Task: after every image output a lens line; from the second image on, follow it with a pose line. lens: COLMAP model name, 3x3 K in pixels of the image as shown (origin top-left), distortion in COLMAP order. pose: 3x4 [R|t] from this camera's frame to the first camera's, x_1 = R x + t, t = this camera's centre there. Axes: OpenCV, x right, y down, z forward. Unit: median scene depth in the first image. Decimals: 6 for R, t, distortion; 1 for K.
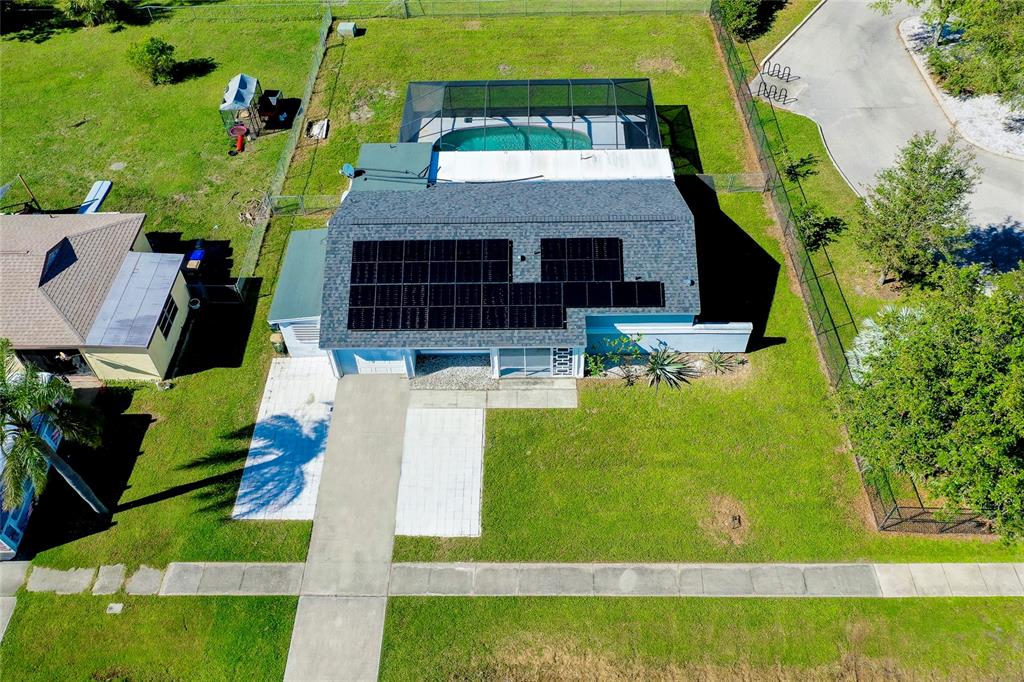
lens RADIAL K [[813.1, 0, 515.9], [0, 813.1, 355.1], [0, 0, 1]] dist [0.002492, 0.001740]
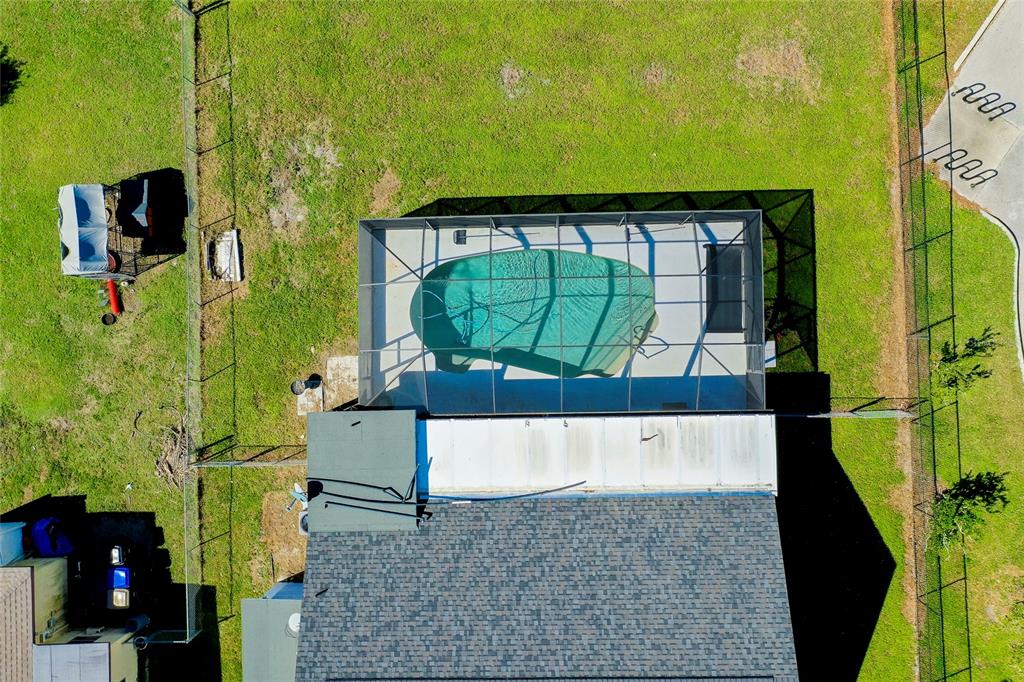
lens RADIAL K [[813.1, 0, 515.4], [0, 813.1, 341.2], [0, 0, 1]] dist [0.002492, 0.001740]
pose [[0.999526, -0.028951, -0.010479, -0.015592], [0.028846, 0.761586, 0.647421, -0.870250], [-0.010763, -0.647416, 0.762061, 0.642051]]
